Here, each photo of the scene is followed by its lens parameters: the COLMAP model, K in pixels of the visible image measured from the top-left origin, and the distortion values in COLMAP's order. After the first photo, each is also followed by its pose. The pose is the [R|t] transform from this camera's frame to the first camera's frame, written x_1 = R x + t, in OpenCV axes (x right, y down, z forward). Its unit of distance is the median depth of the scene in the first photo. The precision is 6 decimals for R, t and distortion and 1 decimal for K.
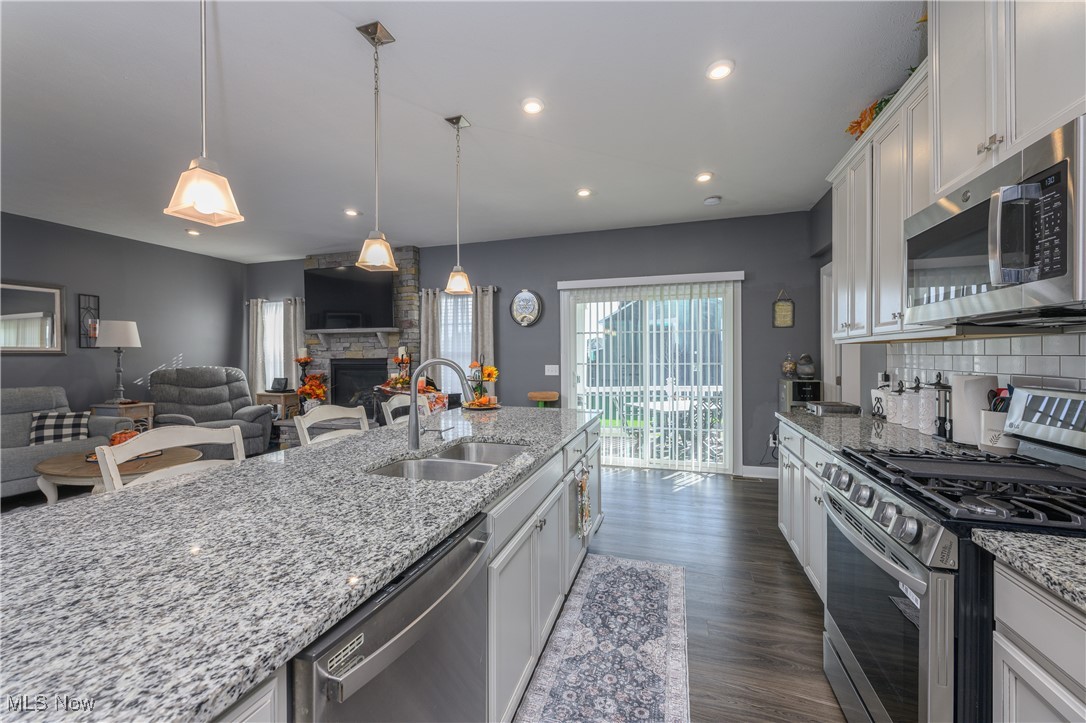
lens RADIAL K [[429.3, 0, 539.9], [0, 429.3, 359.2], [0, 0, 1]] dist [0.002939, -0.000111]
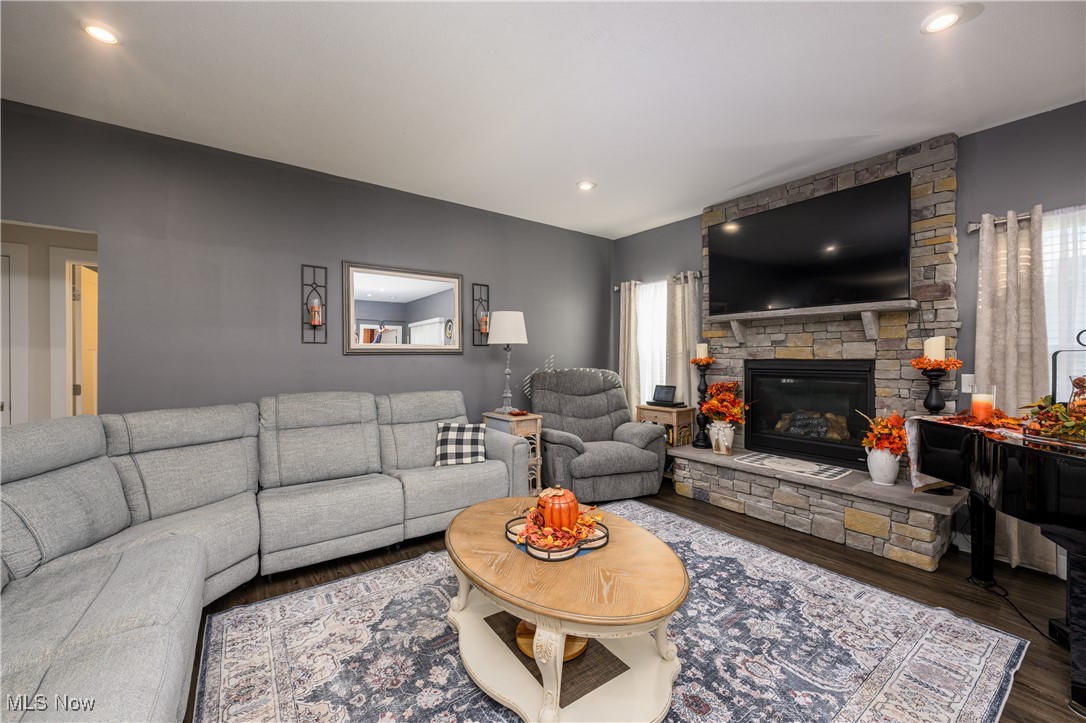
lens RADIAL K [[429.3, 0, 543.1], [0, 429.3, 360.6], [0, 0, 1]] dist [0.002939, -0.000111]
pose [[0.819001, 0.009065, -0.573721, -0.392966], [-0.006087, 0.999956, 0.007110, -0.002552], [0.573760, -0.002331, 0.819020, 0.320307]]
